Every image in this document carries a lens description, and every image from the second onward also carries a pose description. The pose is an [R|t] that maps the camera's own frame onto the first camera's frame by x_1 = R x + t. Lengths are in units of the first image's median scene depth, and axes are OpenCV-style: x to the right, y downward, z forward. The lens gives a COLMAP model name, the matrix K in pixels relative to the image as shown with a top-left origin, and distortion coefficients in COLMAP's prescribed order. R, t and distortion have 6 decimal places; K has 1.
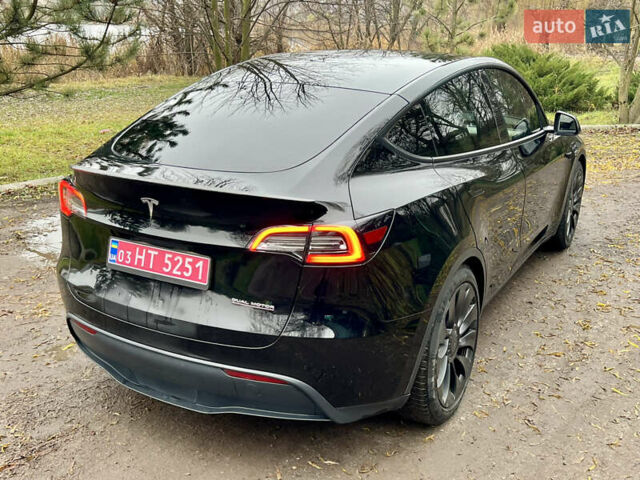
lens RADIAL K [[669.0, 0, 320.5], [0, 669.0, 242.1], [0, 0, 1]] dist [0.061913, 0.000000]
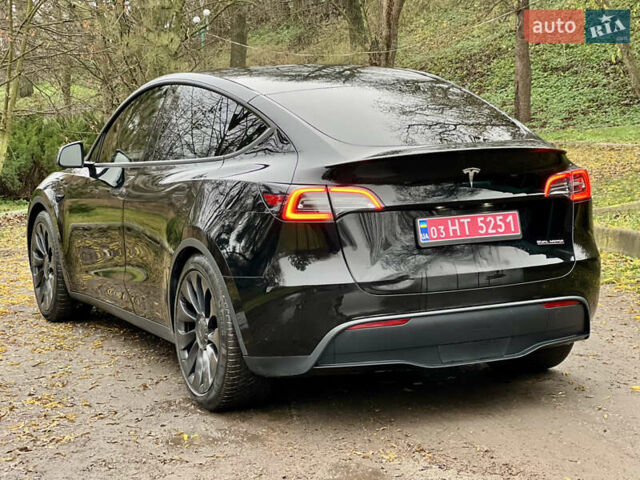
lens RADIAL K [[1408.9, 0, 320.2], [0, 1408.9, 235.9], [0, 0, 1]] dist [0.137586, 0.000000]
pose [[0.580567, -0.117689, 0.805662, -2.282940], [0.280589, 0.957805, -0.062281, 0.118938], [-0.764338, 0.262218, 0.589092, -0.179953]]
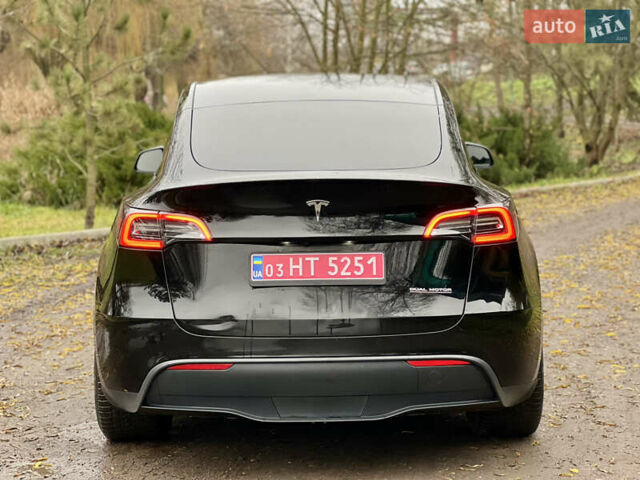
lens RADIAL K [[1408.9, 0, 337.6], [0, 1408.9, 269.7], [0, 0, 1]] dist [0.137586, 0.000000]
pose [[0.860163, -0.088032, 0.502365, -1.254302], [0.174197, 0.976467, -0.127153, 0.298800], [-0.479349, 0.196882, 0.855255, -0.763482]]
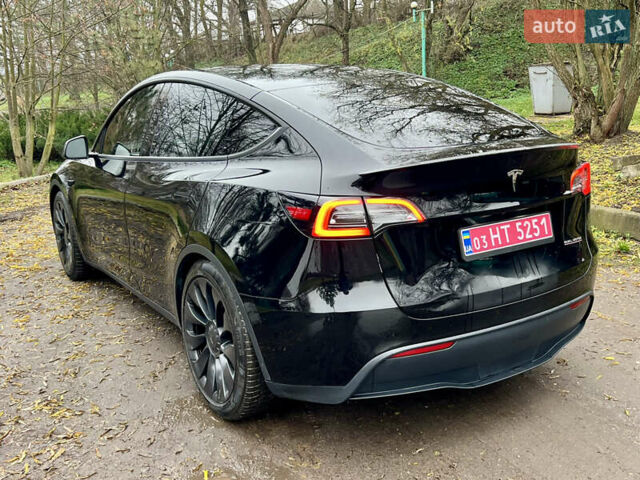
lens RADIAL K [[669.0, 0, 316.1], [0, 669.0, 240.4], [0, 0, 1]] dist [0.061913, 0.000000]
pose [[0.472475, -0.224950, 0.852153, -1.264668], [0.307756, 0.948126, 0.079649, -0.134948], [-0.825865, 0.224623, 0.517195, 0.722719]]
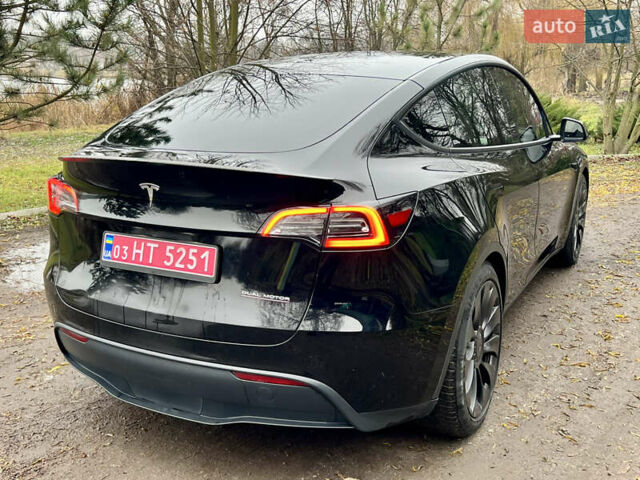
lens RADIAL K [[669.0, 0, 319.5], [0, 669.0, 246.8], [0, 0, 1]] dist [0.061913, 0.000000]
pose [[0.999540, -0.018876, 0.023754, -0.046361], [0.020332, 0.997830, -0.062627, 0.079629], [-0.022520, 0.063081, 0.997754, 0.091676]]
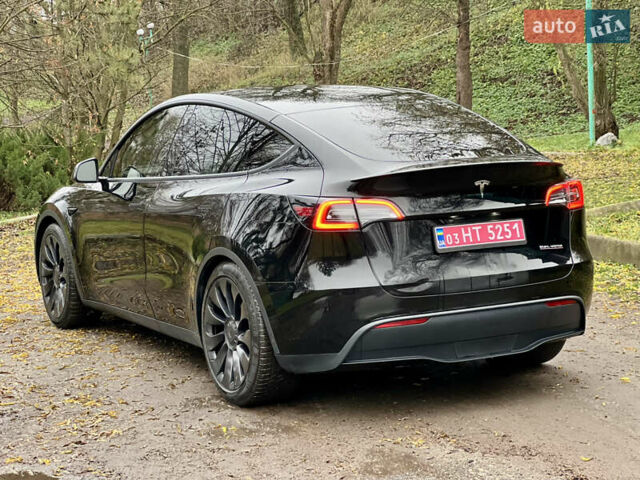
lens RADIAL K [[1408.9, 0, 320.2], [0, 1408.9, 242.1], [0, 0, 1]] dist [0.137586, 0.000000]
pose [[0.538555, -0.122725, 0.833605, -2.560285], [0.294749, 0.954269, -0.049935, 0.084705], [-0.789355, 0.272597, 0.550100, -0.177018]]
